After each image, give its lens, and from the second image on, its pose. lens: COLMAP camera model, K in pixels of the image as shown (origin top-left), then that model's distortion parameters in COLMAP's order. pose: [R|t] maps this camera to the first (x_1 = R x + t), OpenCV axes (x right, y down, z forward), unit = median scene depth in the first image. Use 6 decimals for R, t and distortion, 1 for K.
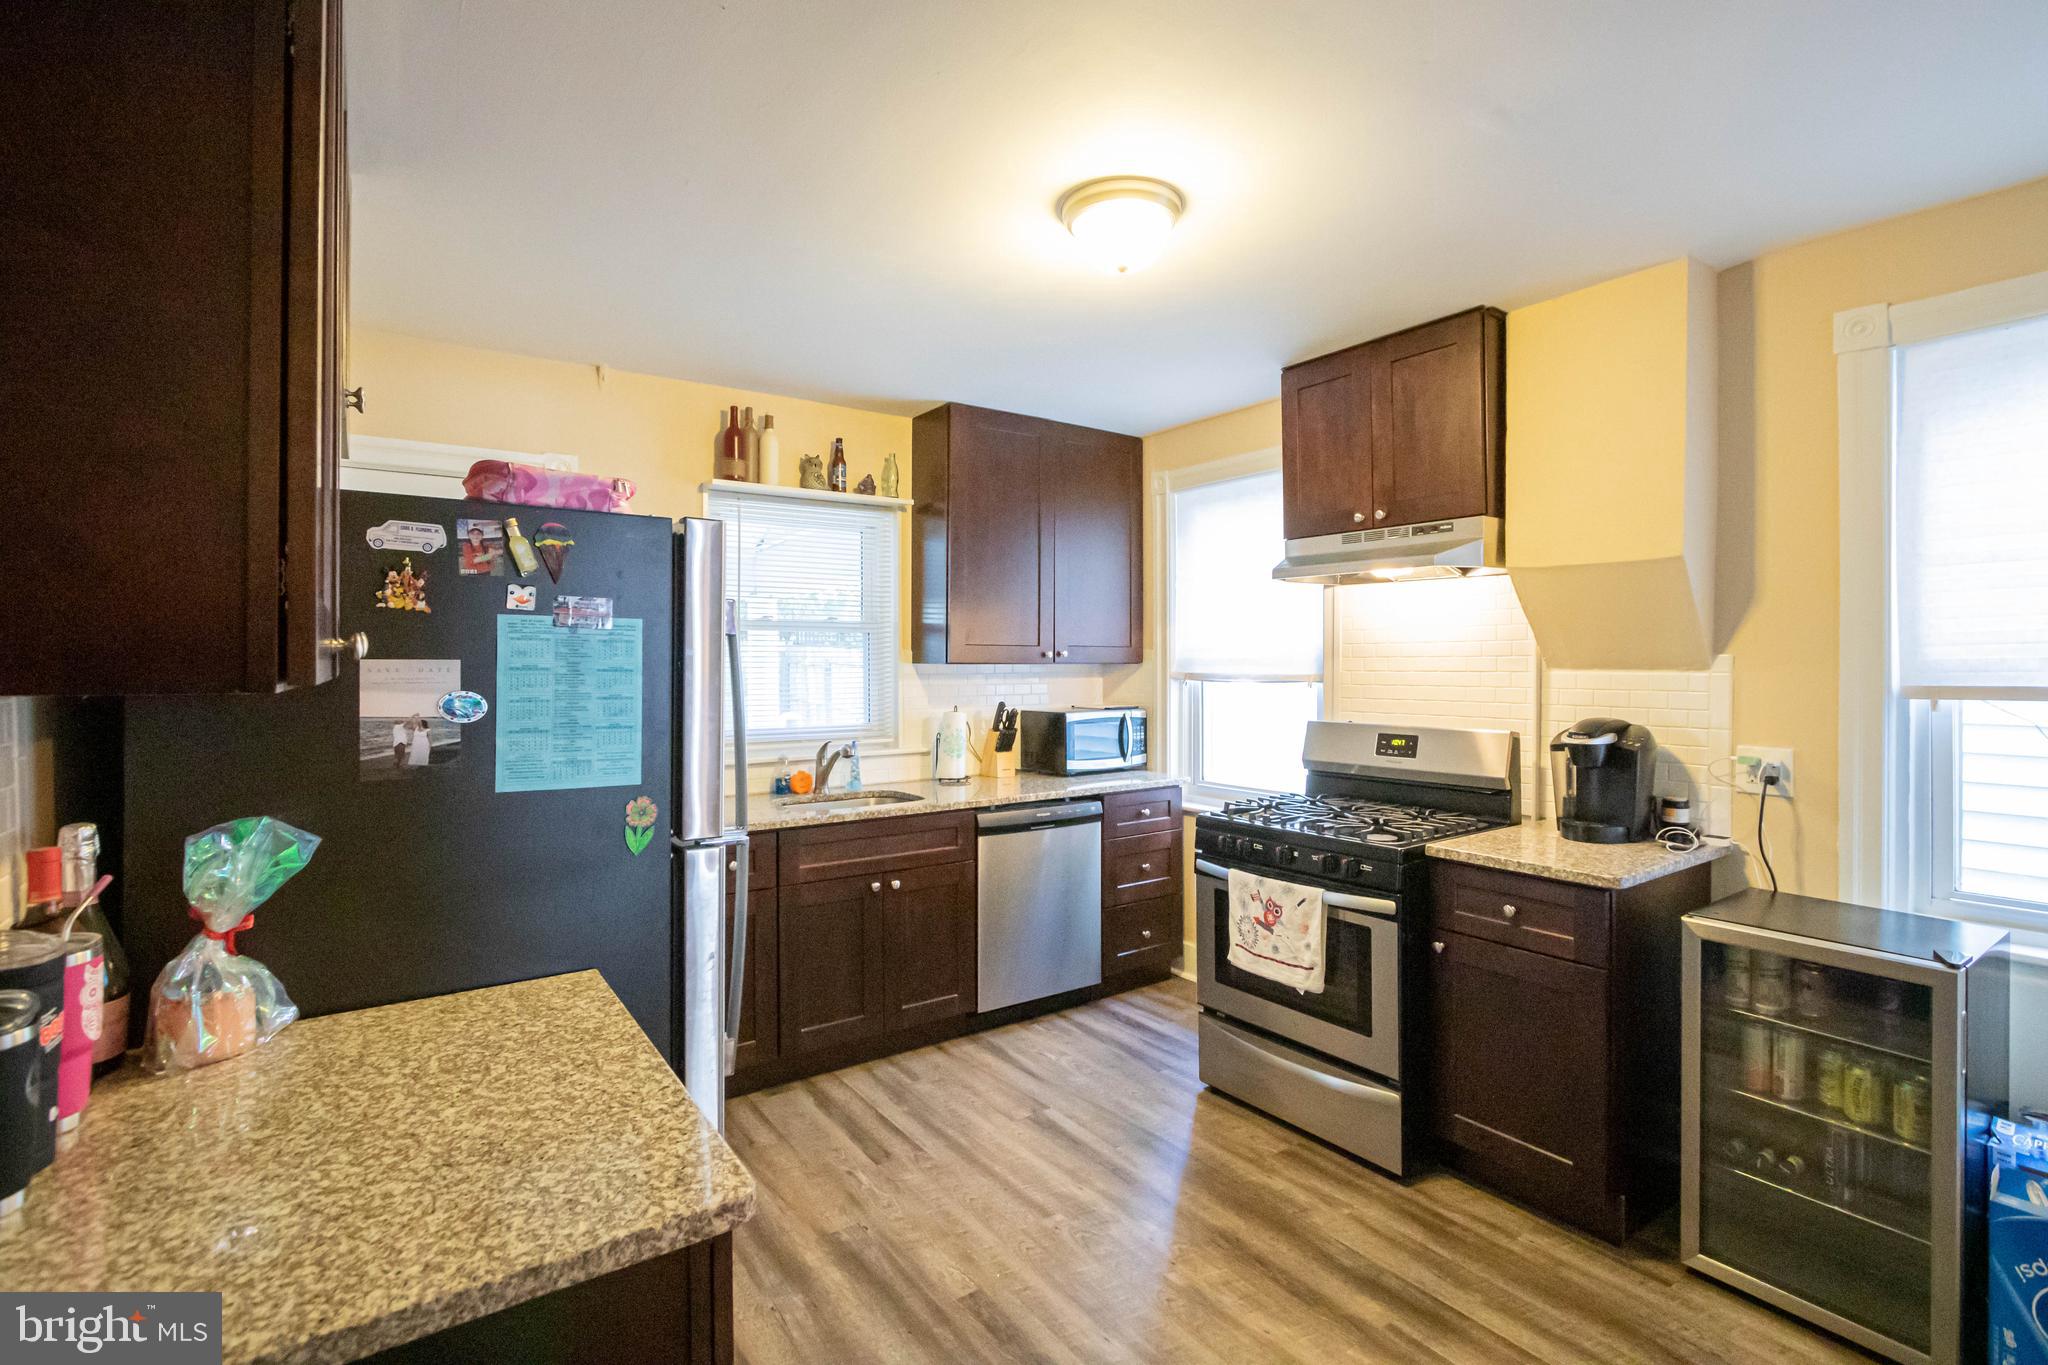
lens RADIAL K [[936.0, 0, 1027.5], [0, 936.0, 663.0], [0, 0, 1]] dist [-0.015350, -0.000095]
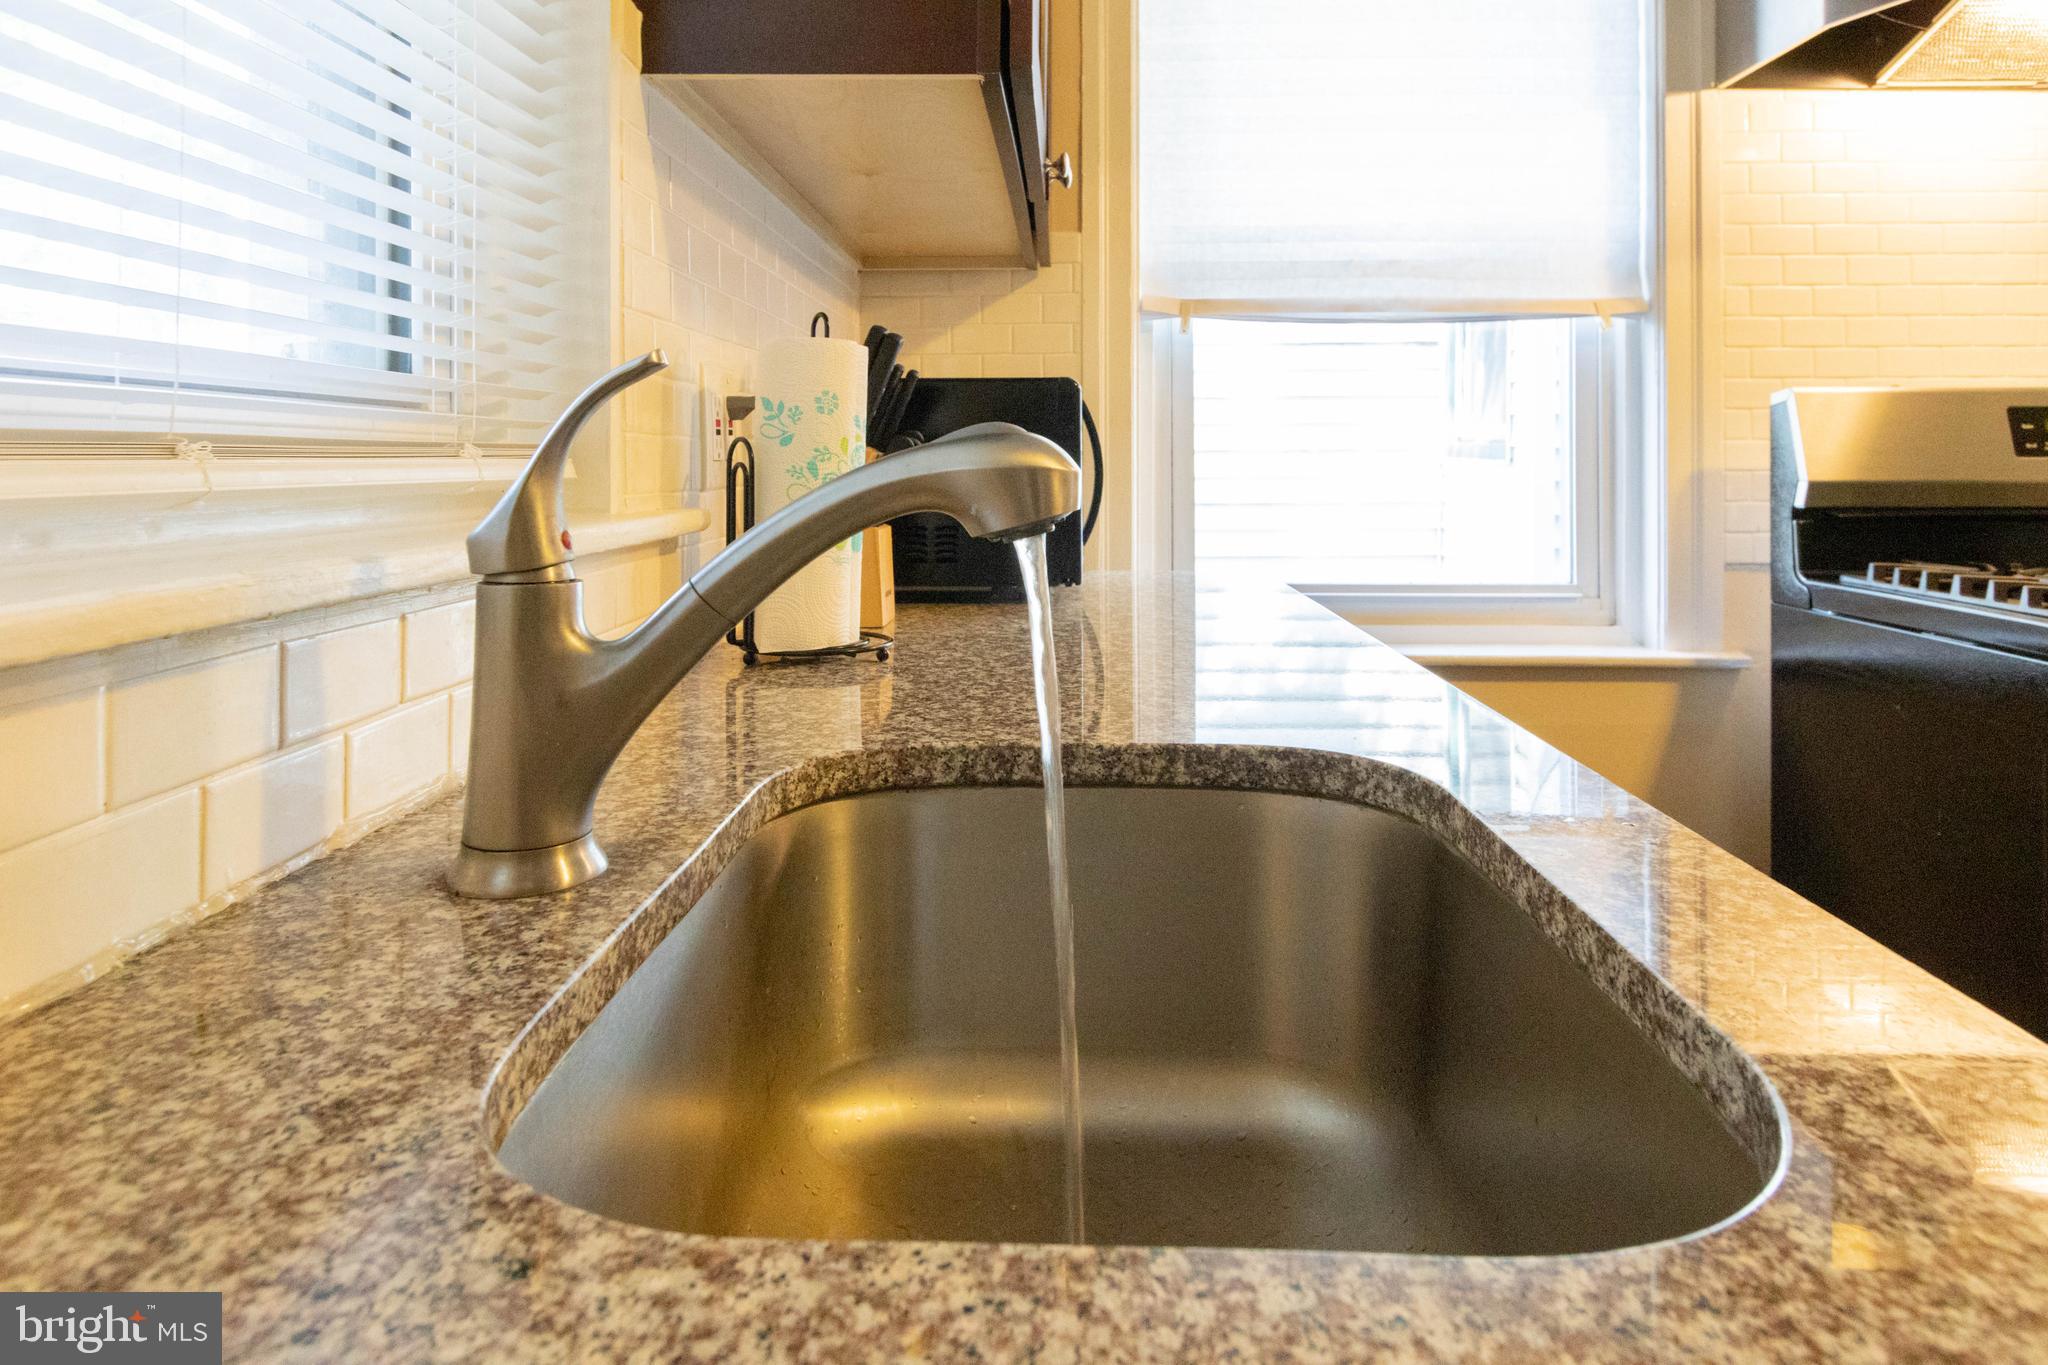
lens RADIAL K [[1259.8, 0, 1020.3], [0, 1259.8, 464.2], [0, 0, 1]] dist [0.005741, 0.000186]
pose [[0.615516, -0.000608, 0.788124, -0.429786], [-0.001998, 0.999995, 0.002331, 0.120253], [-0.788122, -0.003010, 0.615512, 1.192733]]
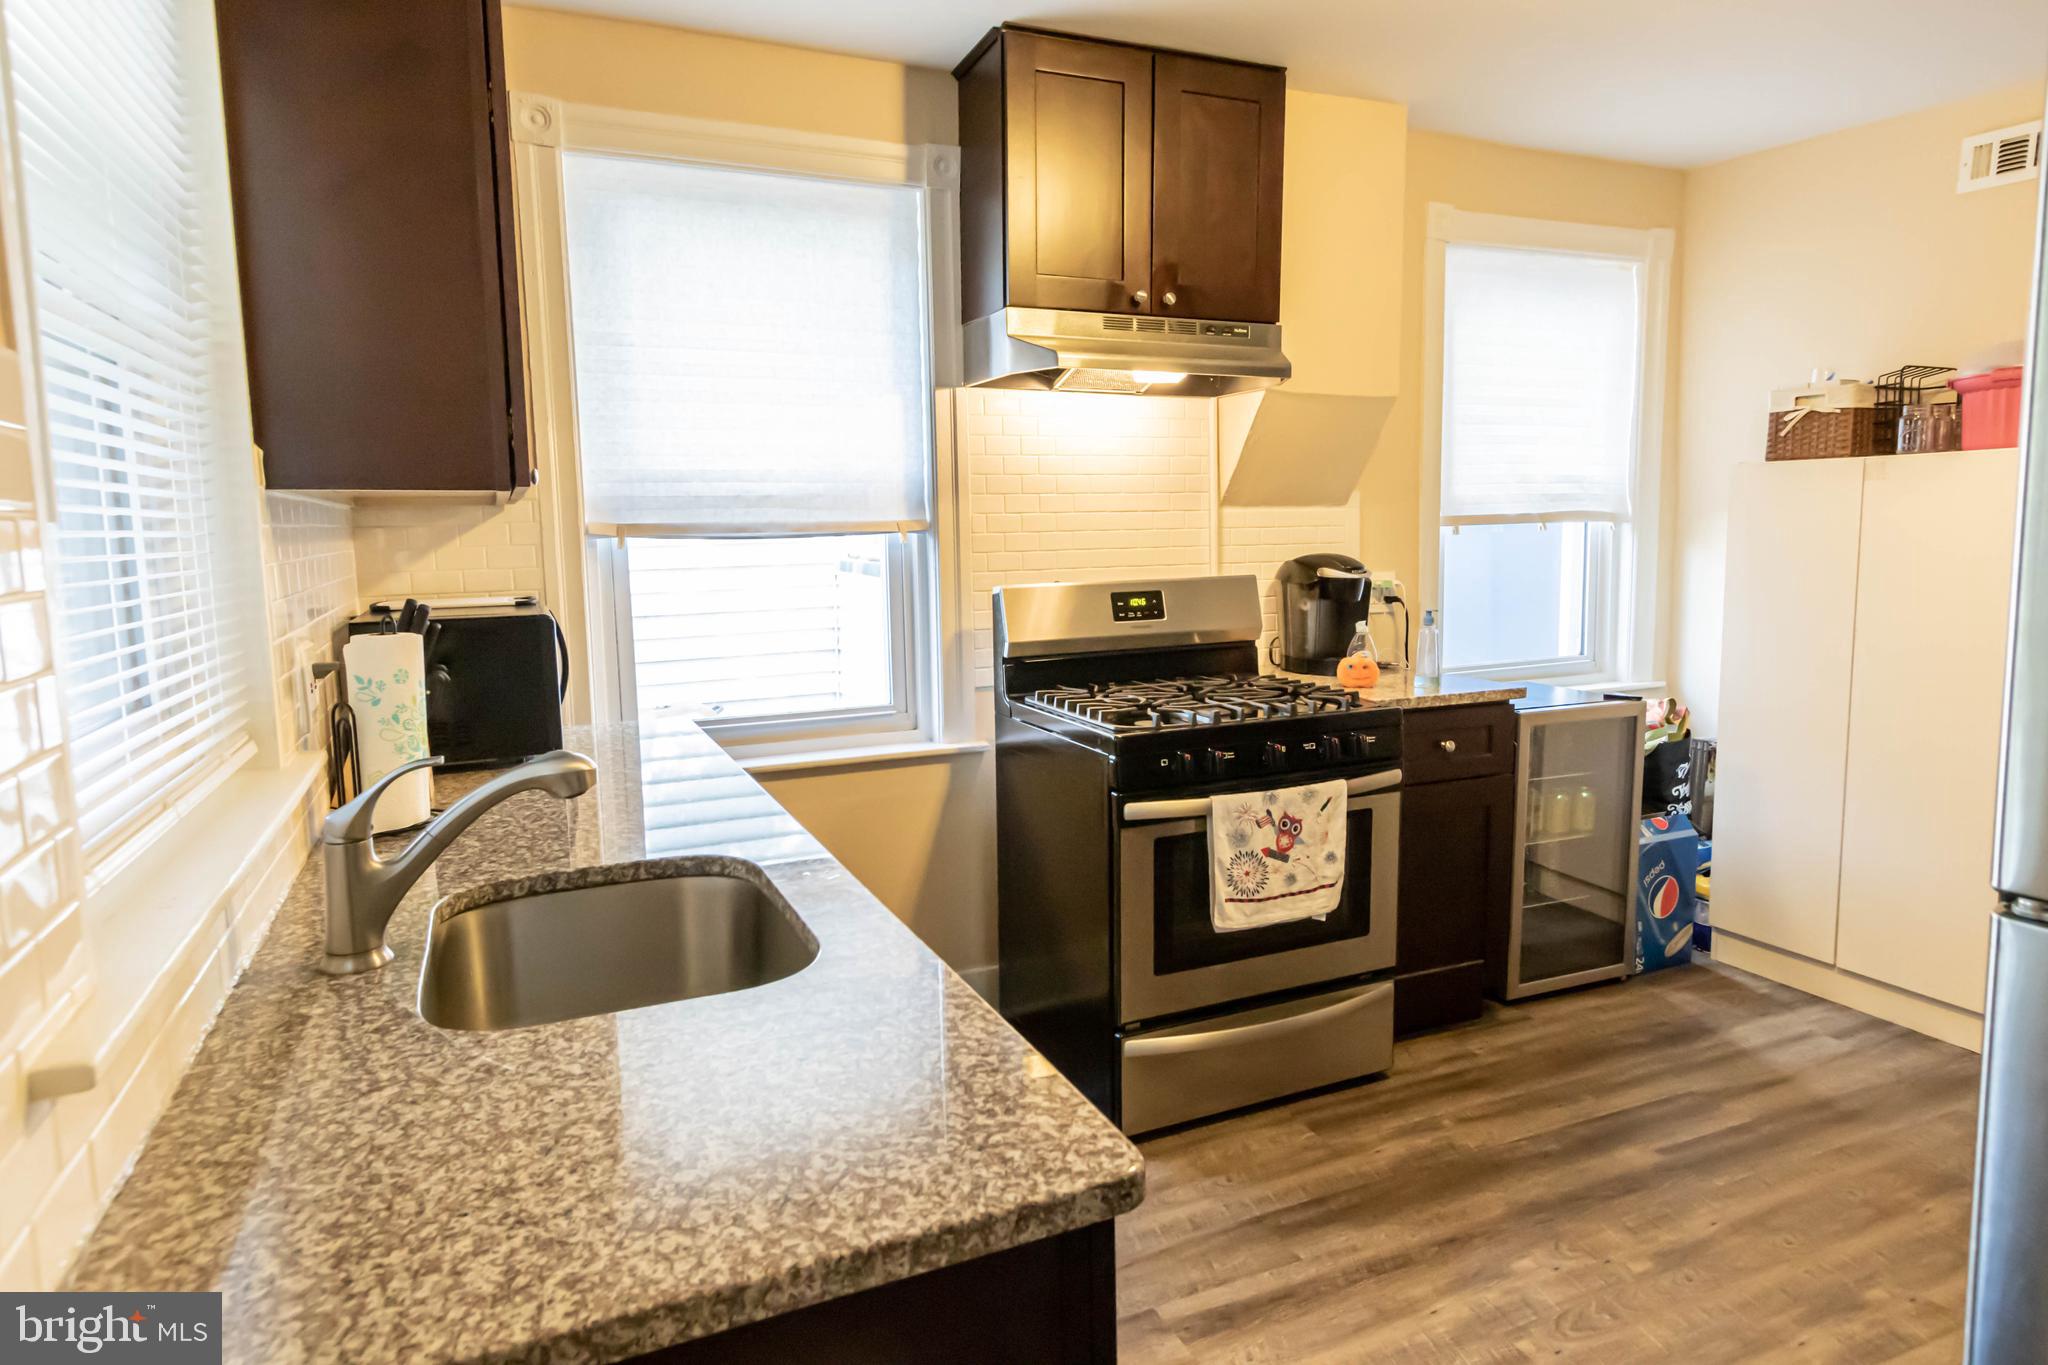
lens RADIAL K [[1188.1, 0, 1014.3], [0, 1188.1, 664.4], [0, 0, 1]] dist [0.004382, 0.000650]
pose [[0.209368, -0.113770, 0.971196, -0.694093], [0.017341, 0.993484, 0.112643, 0.027230], [-0.977683, -0.006742, 0.209977, 1.042425]]
